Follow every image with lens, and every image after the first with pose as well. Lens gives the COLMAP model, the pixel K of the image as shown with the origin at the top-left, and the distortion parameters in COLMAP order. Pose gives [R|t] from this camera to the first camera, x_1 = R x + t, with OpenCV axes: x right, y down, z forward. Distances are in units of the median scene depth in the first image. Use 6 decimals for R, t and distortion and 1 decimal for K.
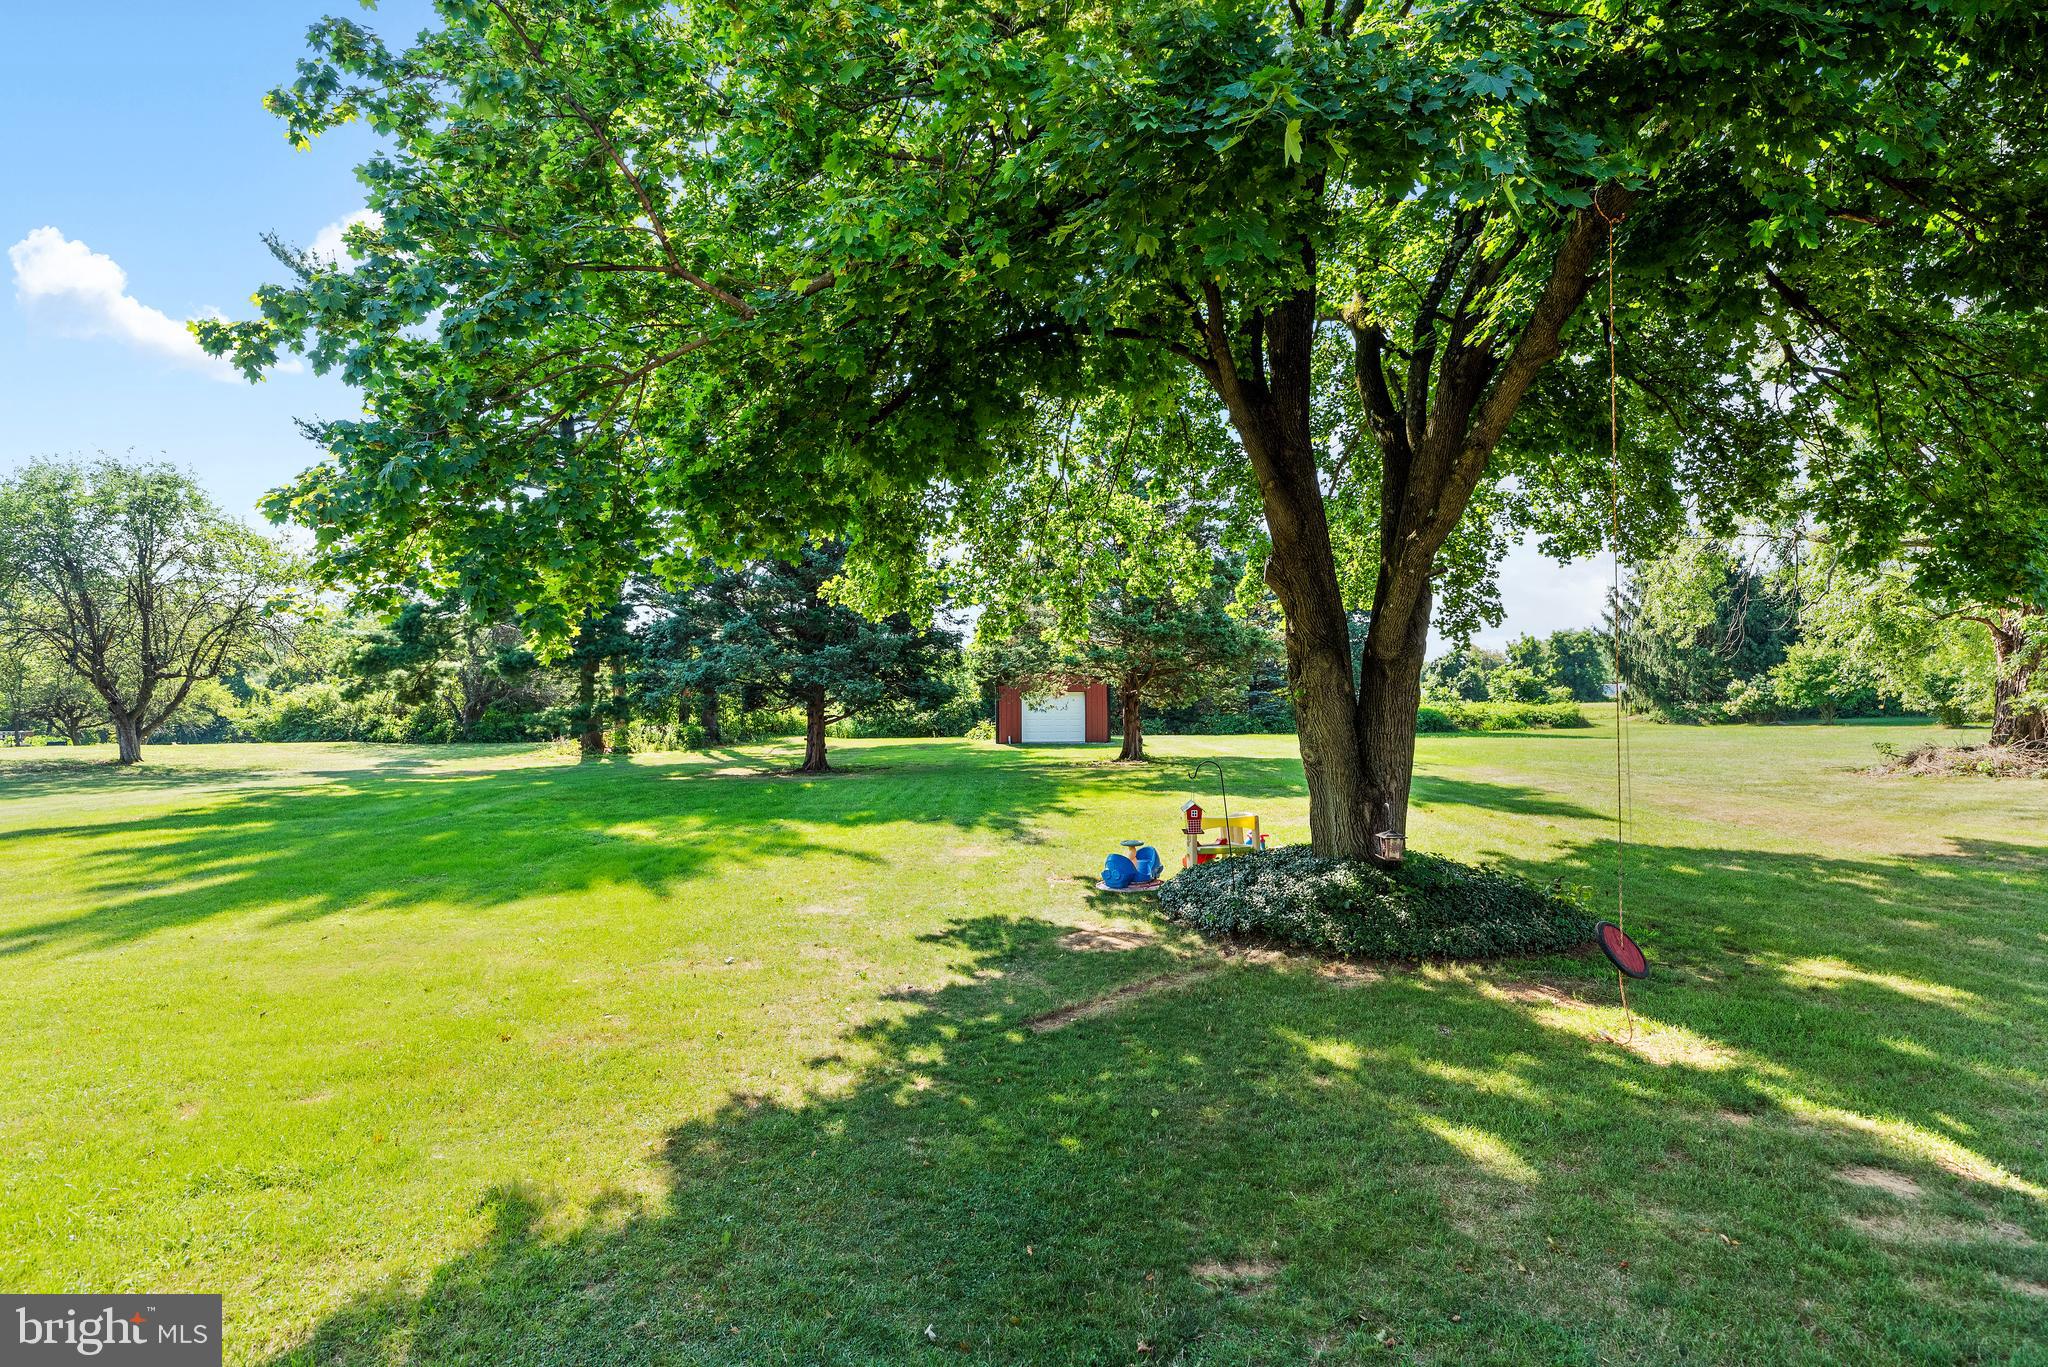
lens RADIAL K [[1013.6, 0, 1043.5], [0, 1013.6, 684.9], [0, 0, 1]] dist [0.010394, -0.000502]
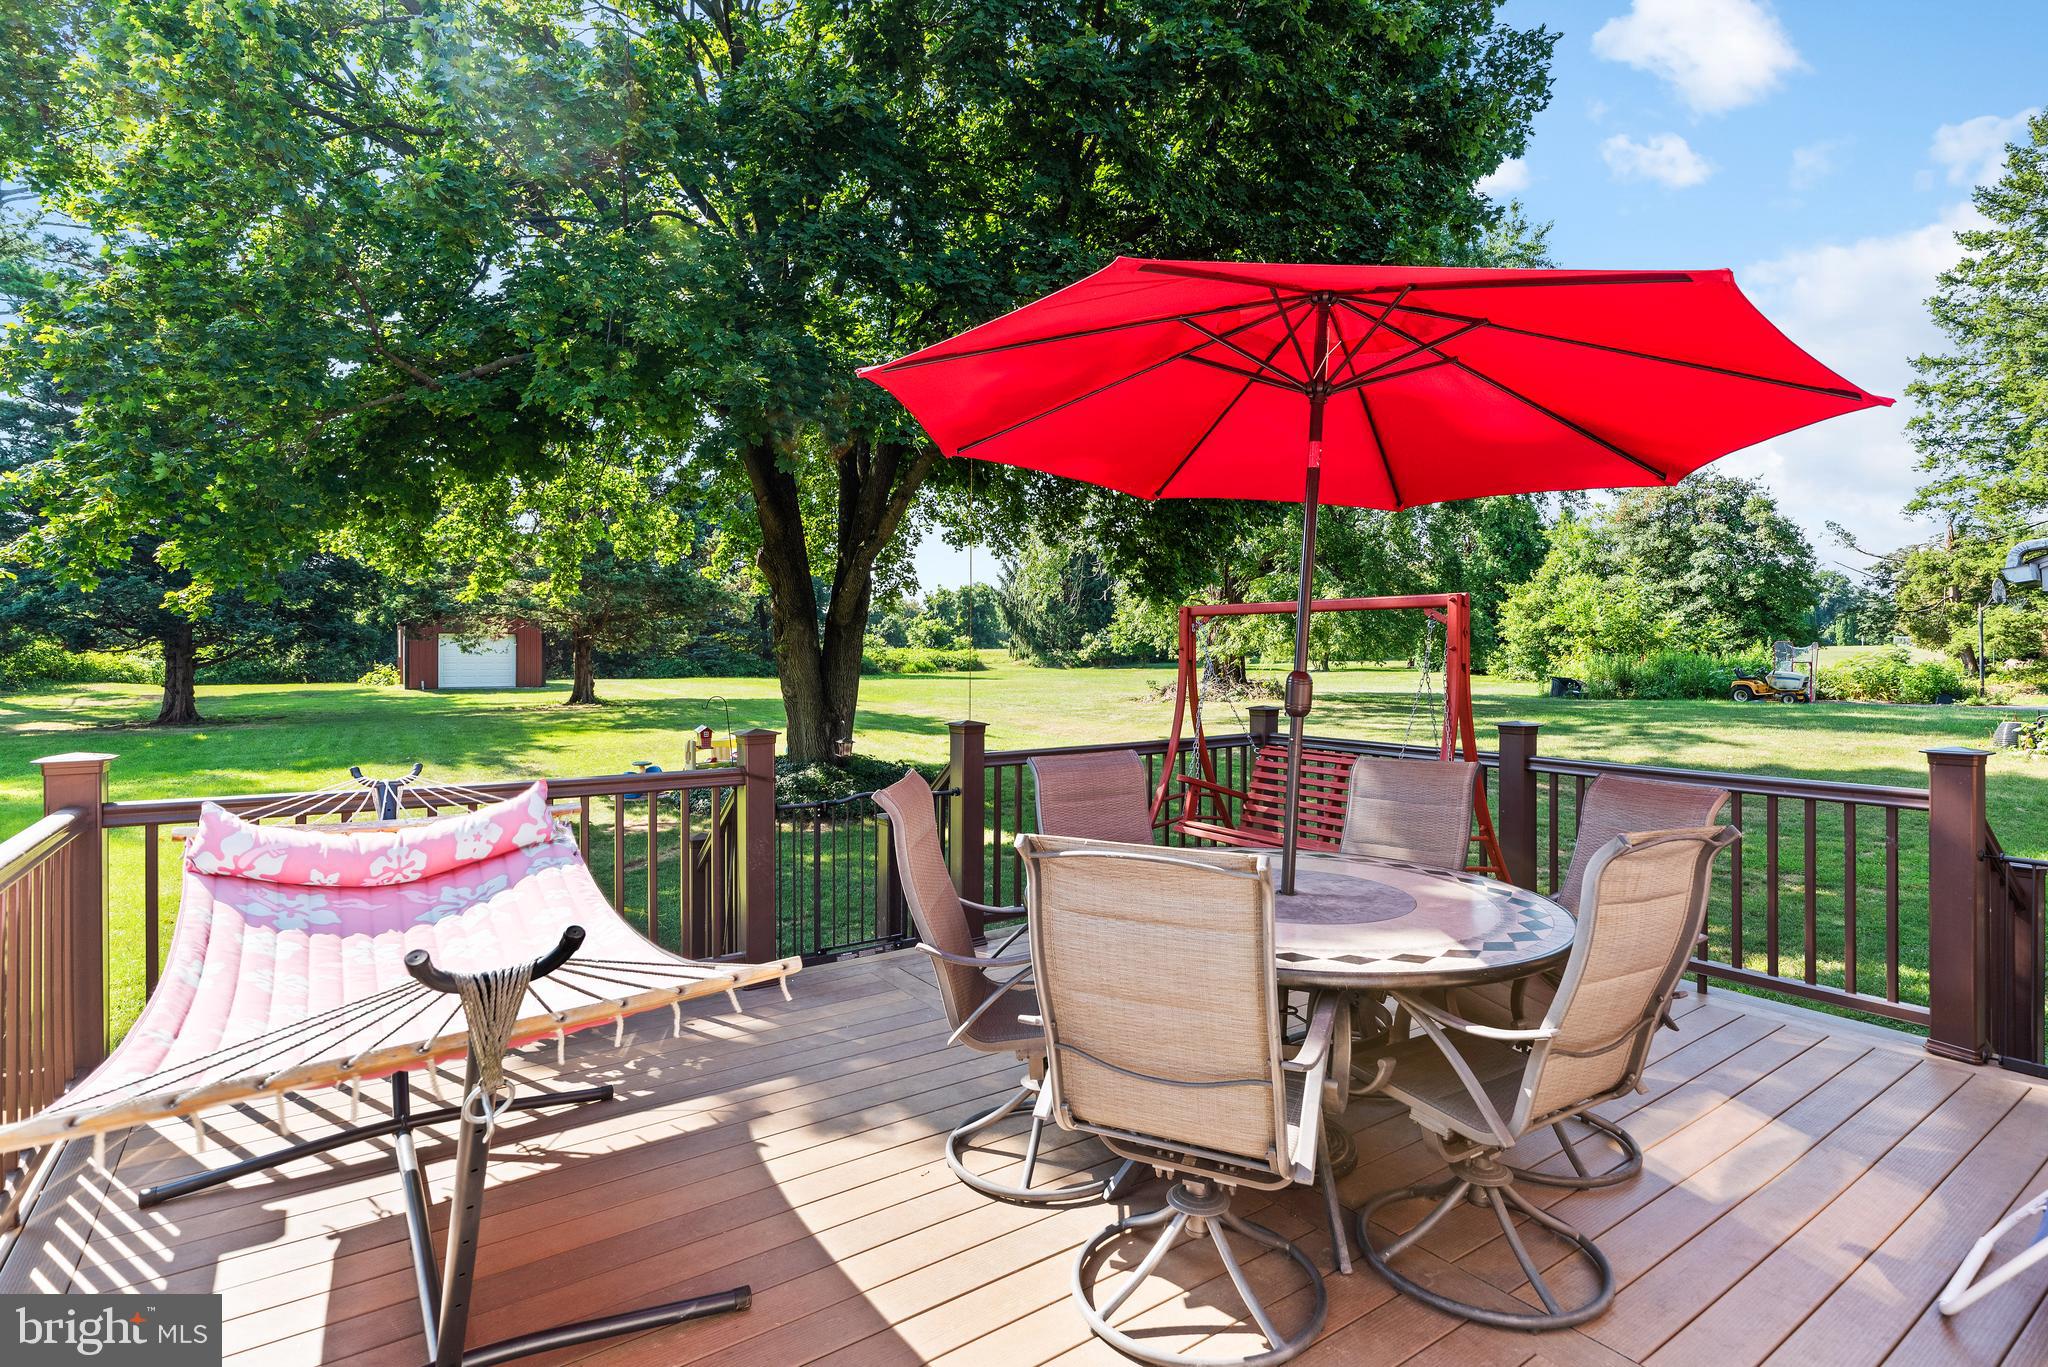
lens RADIAL K [[1013.6, 0, 1072.2], [0, 1013.6, 663.9], [0, 0, 1]] dist [0.010394, -0.000502]
pose [[0.839779, 0.002242, 0.542924, -0.052798], [-0.021439, 0.999349, 0.029033, -0.005731], [-0.542505, -0.036021, 0.839280, -0.122352]]
